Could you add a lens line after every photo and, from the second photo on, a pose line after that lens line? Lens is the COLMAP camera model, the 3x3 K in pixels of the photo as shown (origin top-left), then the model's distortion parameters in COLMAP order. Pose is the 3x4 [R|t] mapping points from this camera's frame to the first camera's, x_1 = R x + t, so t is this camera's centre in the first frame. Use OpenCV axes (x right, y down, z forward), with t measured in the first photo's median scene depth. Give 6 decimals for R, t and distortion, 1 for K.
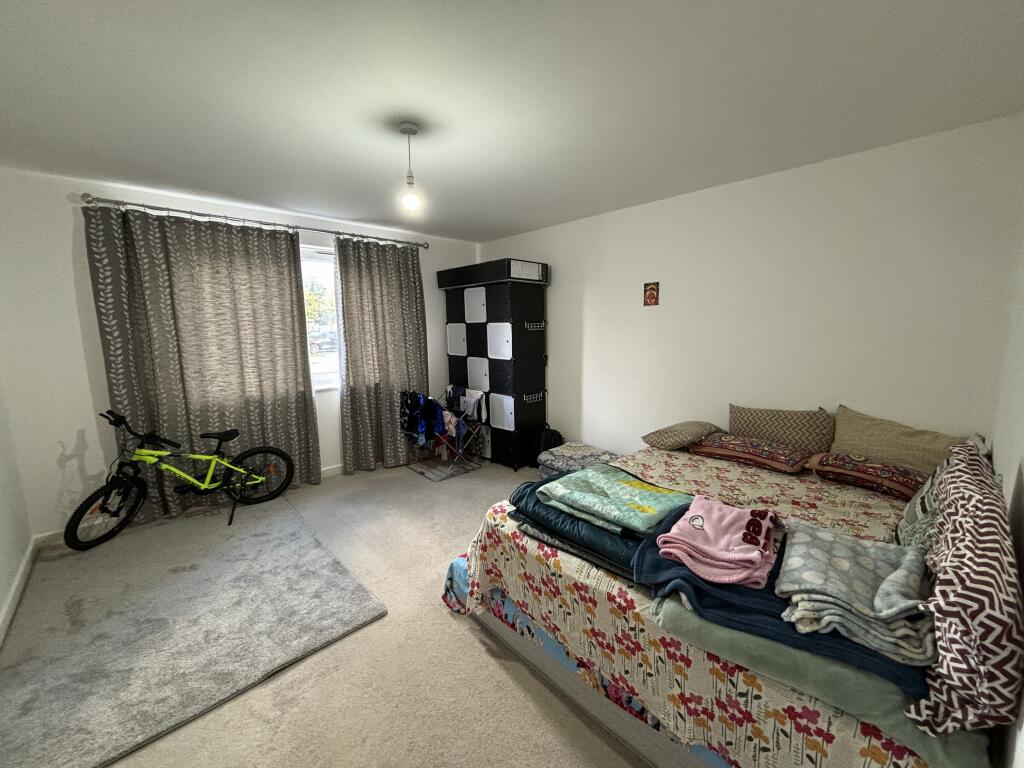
lens RADIAL K [[411.3, 0, 504.5], [0, 411.3, 381.2], [0, 0, 1]] dist [0.000680, 0.000023]
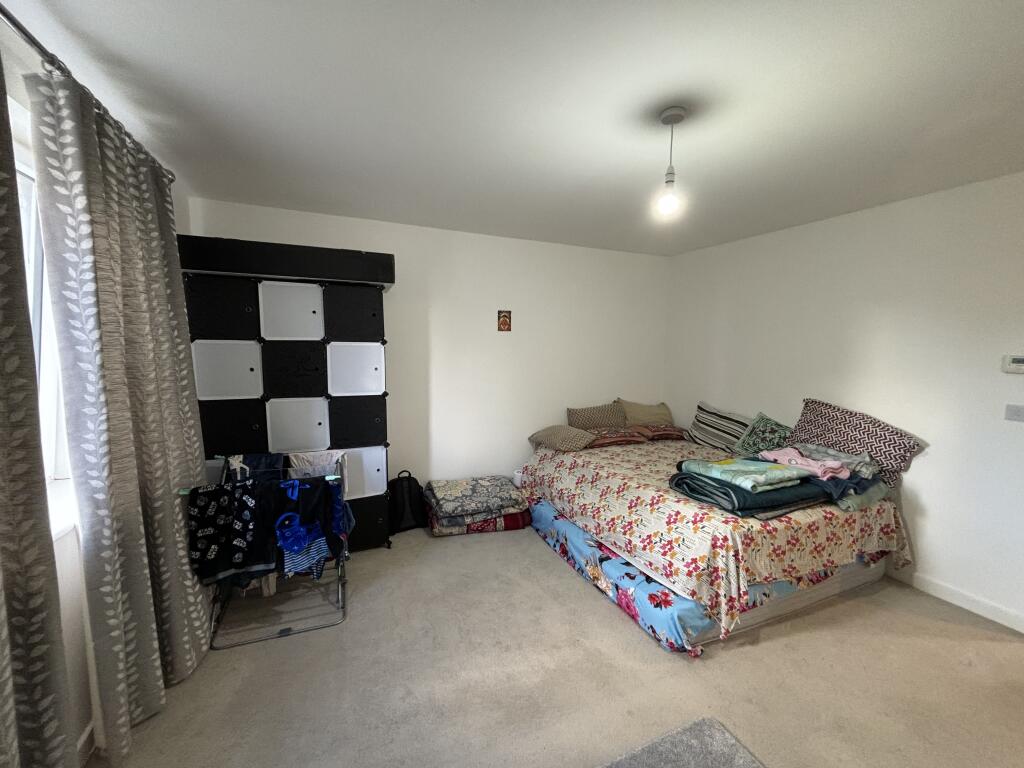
lens RADIAL K [[411.3, 0, 504.5], [0, 411.3, 381.2], [0, 0, 1]] dist [0.000680, 0.000023]
pose [[0.319980, -0.069584, 0.944865, -1.028619], [0.104707, 0.993787, 0.037727, -0.139092], [-0.941621, 0.086862, 0.325278, 0.980344]]
